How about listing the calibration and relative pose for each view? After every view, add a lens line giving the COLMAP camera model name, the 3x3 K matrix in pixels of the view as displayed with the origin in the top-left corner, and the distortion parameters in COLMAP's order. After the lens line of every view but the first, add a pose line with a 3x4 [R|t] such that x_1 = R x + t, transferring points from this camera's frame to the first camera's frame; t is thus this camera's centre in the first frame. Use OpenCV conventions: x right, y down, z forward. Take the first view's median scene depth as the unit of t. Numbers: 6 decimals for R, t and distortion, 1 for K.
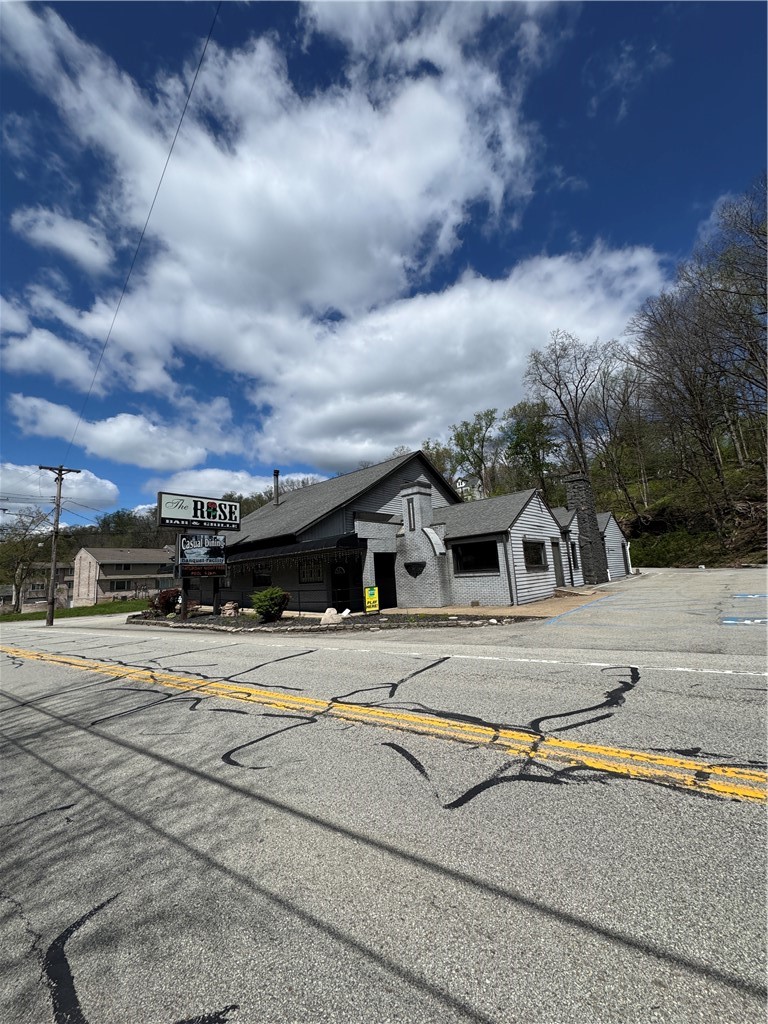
lens RADIAL K [[402.3, 0, 388.6], [0, 402.3, 503.3], [0, 0, 1]] dist [0.001131, 0.000217]
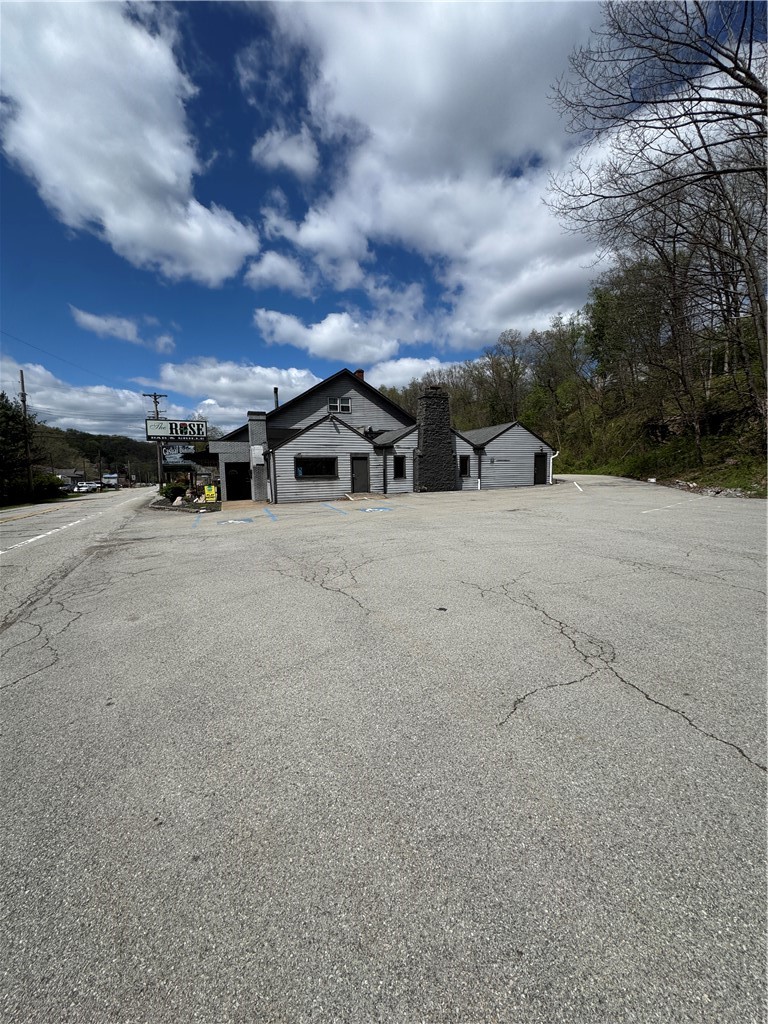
lens RADIAL K [[411.8, 0, 405.7], [0, 411.8, 464.2], [0, 0, 1]] dist [-0.002536, -0.000305]
pose [[0.896120, 0.034041, -0.442505, 0.384128], [0.050015, 0.982957, 0.176903, -0.032186], [0.440985, -0.180658, 0.879144, -0.000613]]
